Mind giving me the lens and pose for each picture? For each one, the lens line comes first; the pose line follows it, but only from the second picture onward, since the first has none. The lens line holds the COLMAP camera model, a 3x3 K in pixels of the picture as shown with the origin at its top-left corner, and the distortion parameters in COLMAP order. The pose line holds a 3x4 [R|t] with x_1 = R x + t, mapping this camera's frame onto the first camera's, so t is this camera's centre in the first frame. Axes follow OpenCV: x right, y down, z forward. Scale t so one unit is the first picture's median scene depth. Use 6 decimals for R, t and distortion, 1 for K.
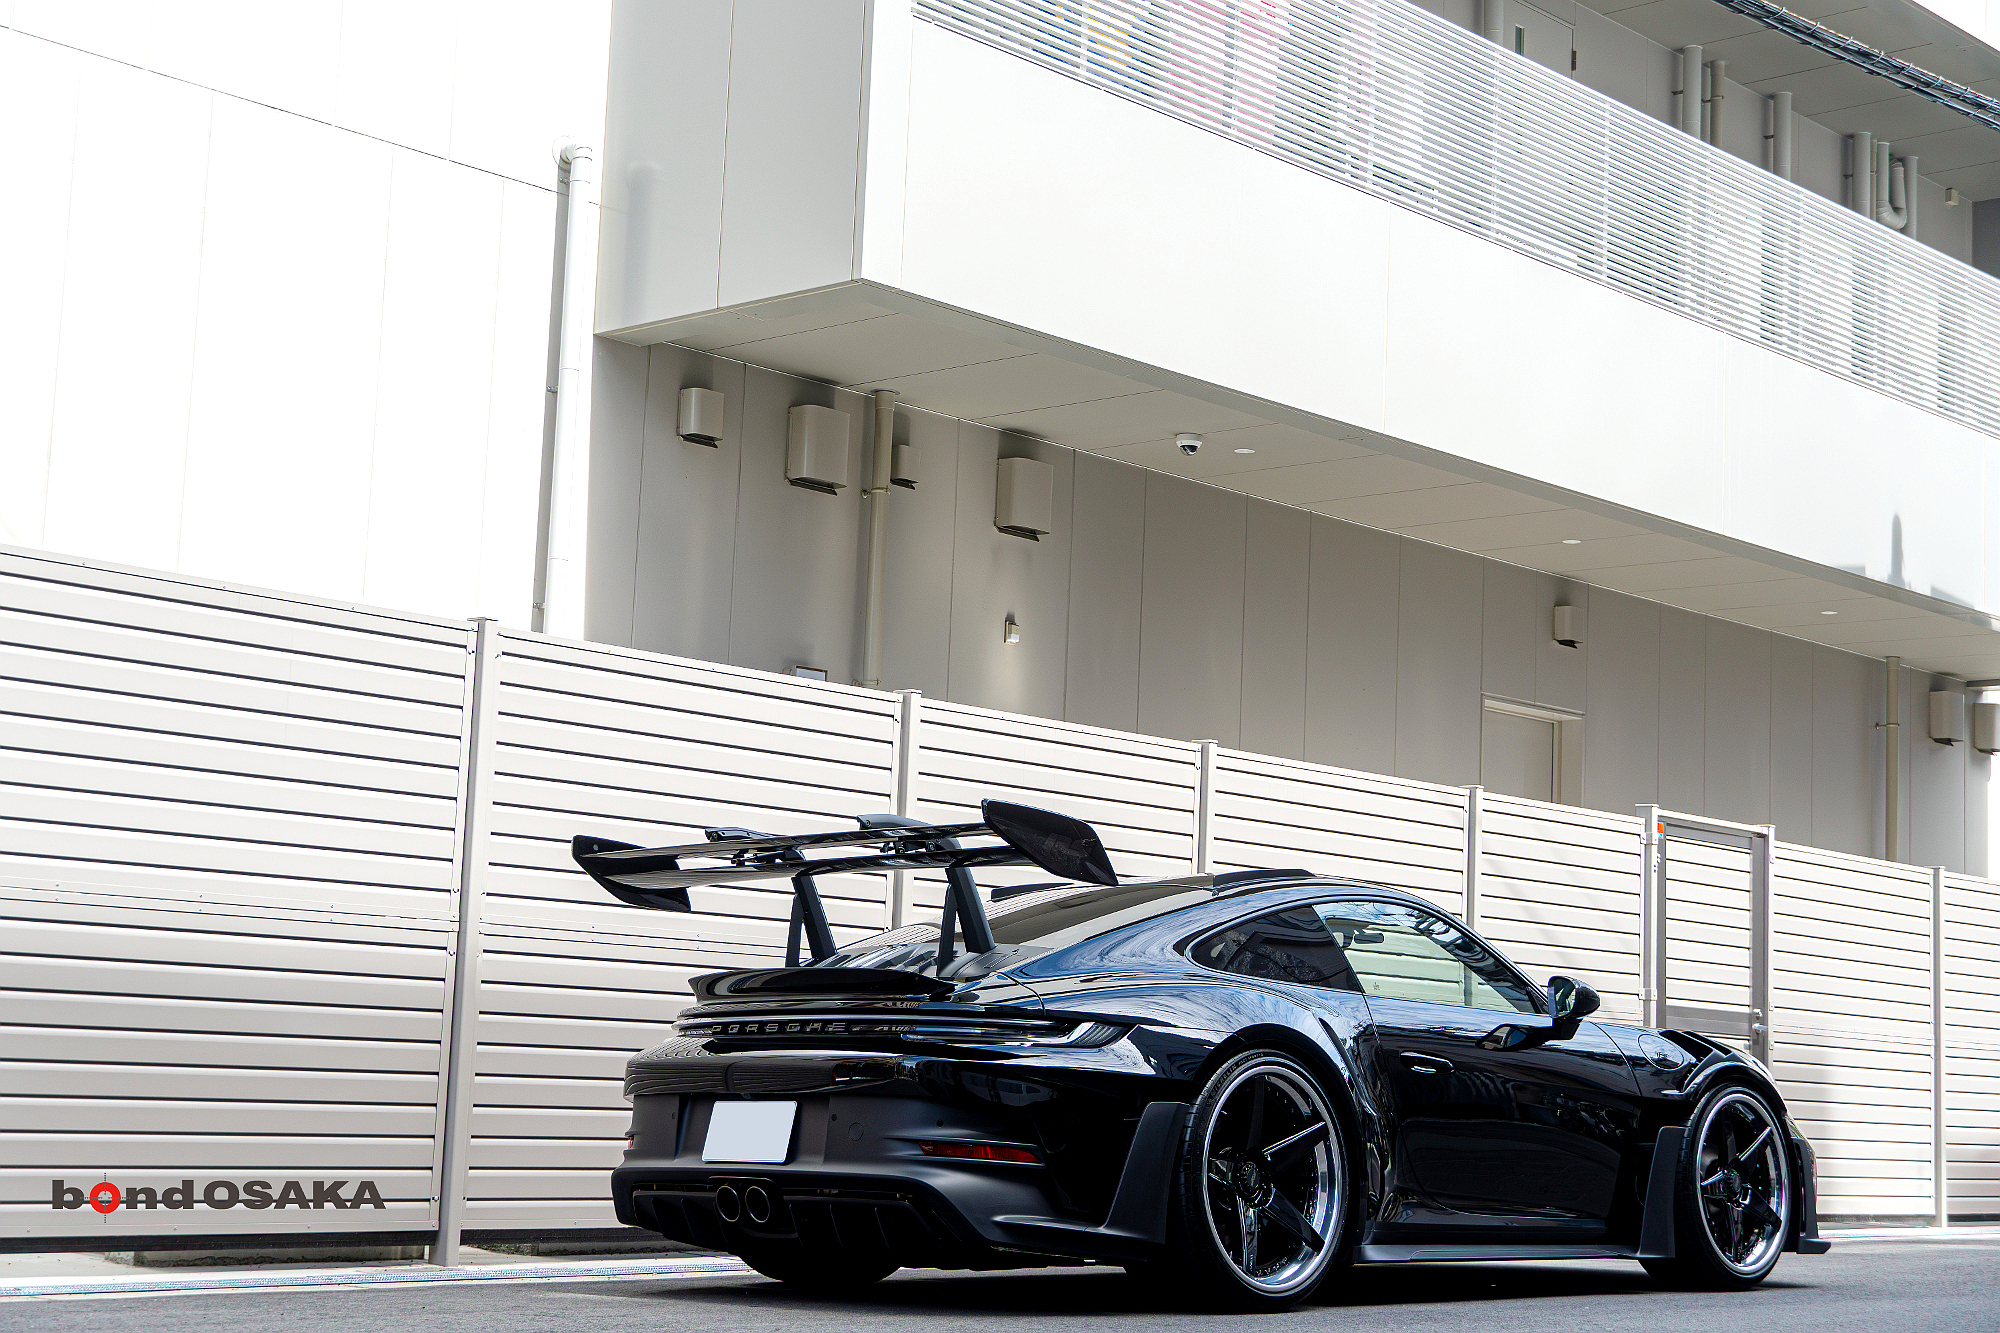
lens RADIAL K [[3011.3, 0, 1000.0], [0, 3011.3, 666.5], [0, 0, 1]] dist [-0.038865, -0.037112]
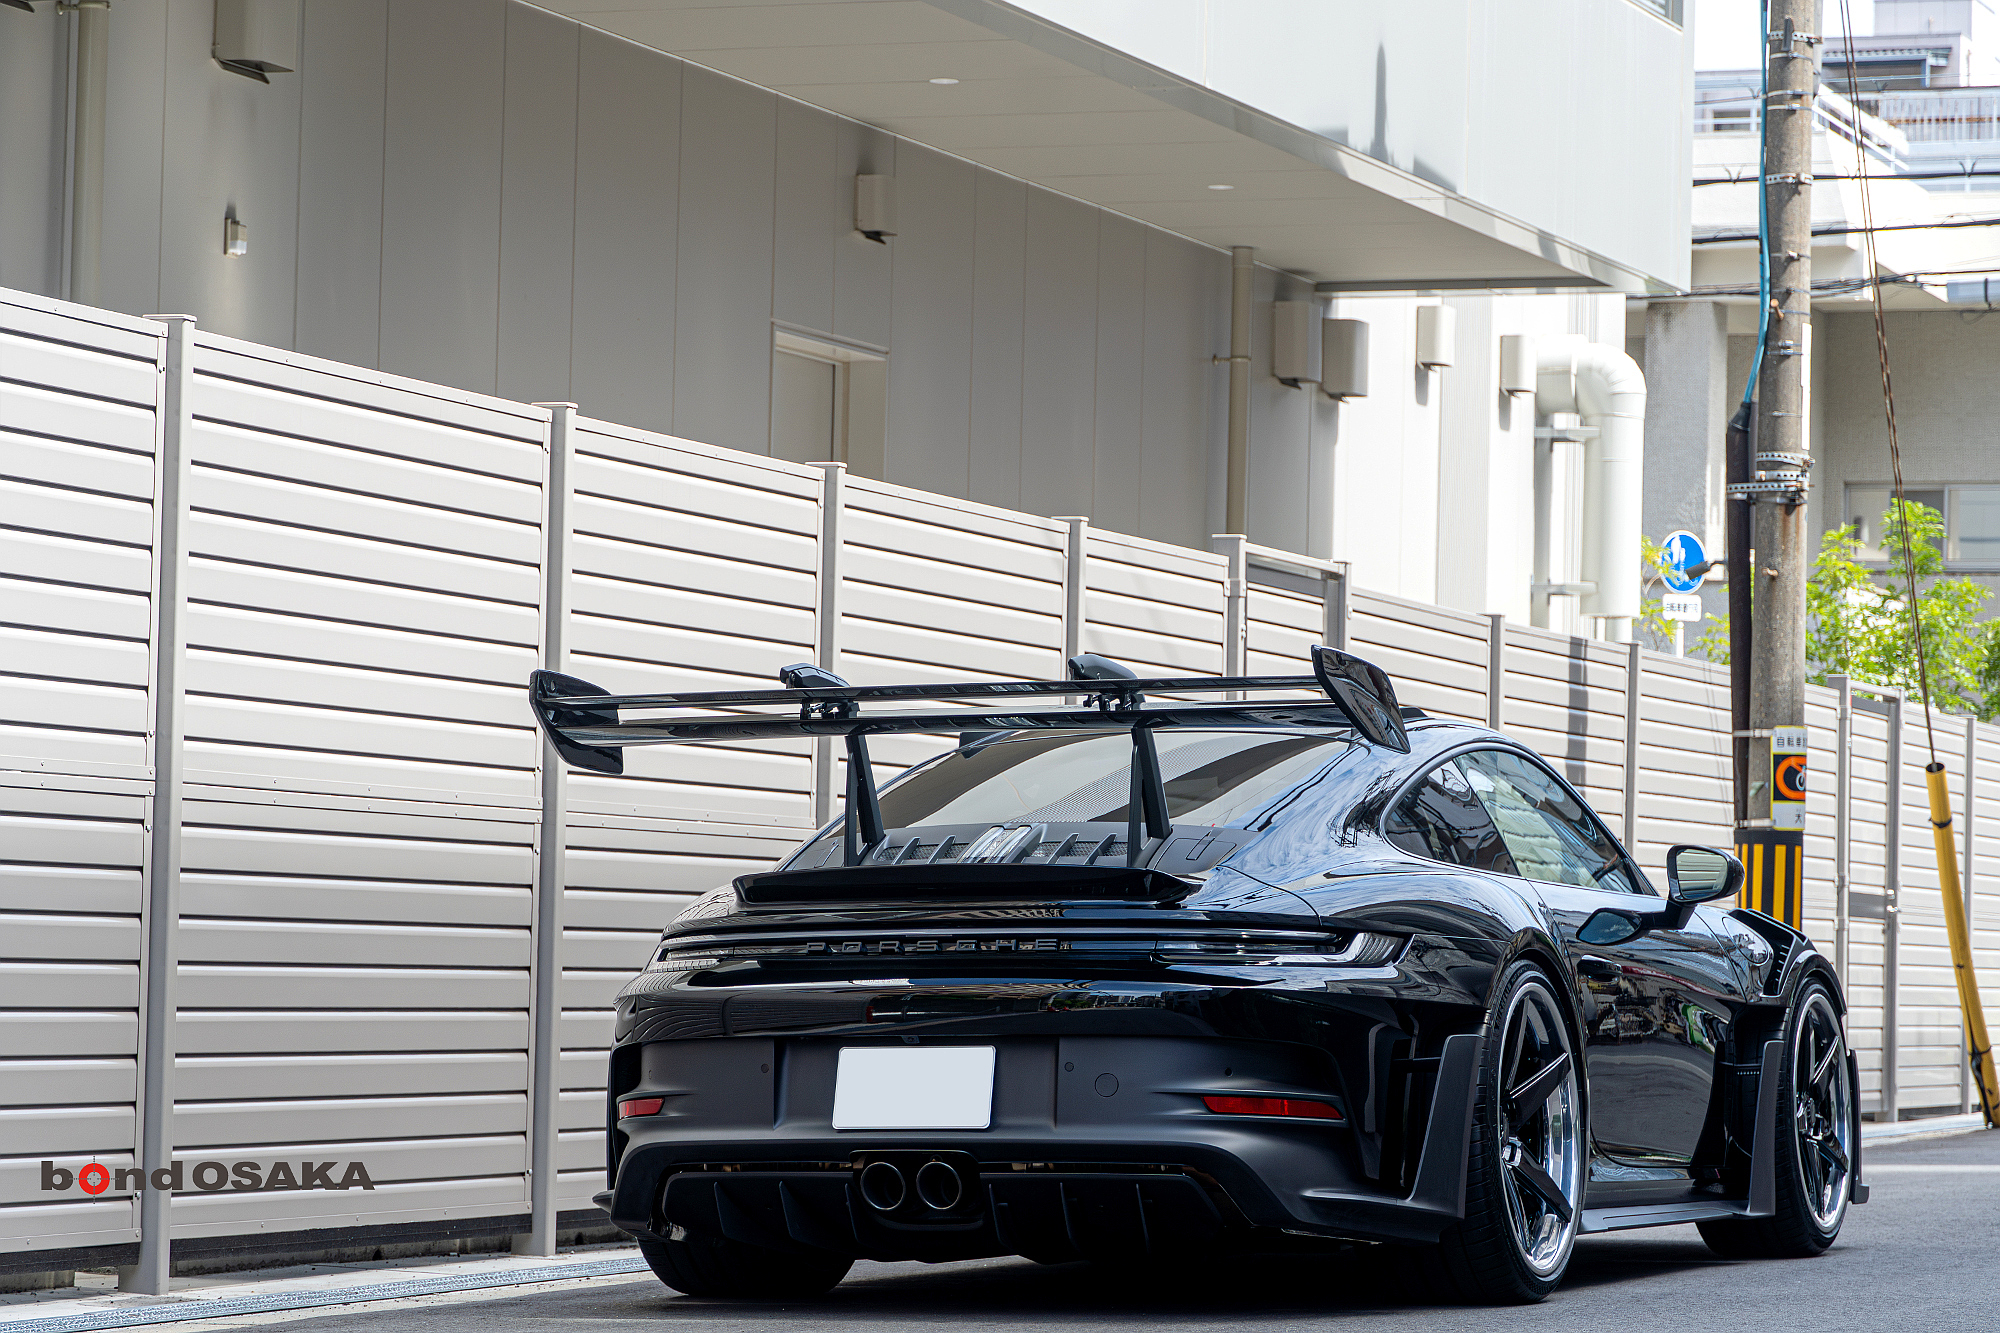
lens RADIAL K [[6047.1, 0, 1000.0], [0, 6047.1, 666.5], [0, 0, 1]] dist [0.081480, 0.455035]
pose [[0.919598, -0.000864, 0.392859, -0.560300], [-0.039306, 0.994778, 0.094194, -0.077111], [-0.390889, -0.102062, 0.914762, -0.309404]]
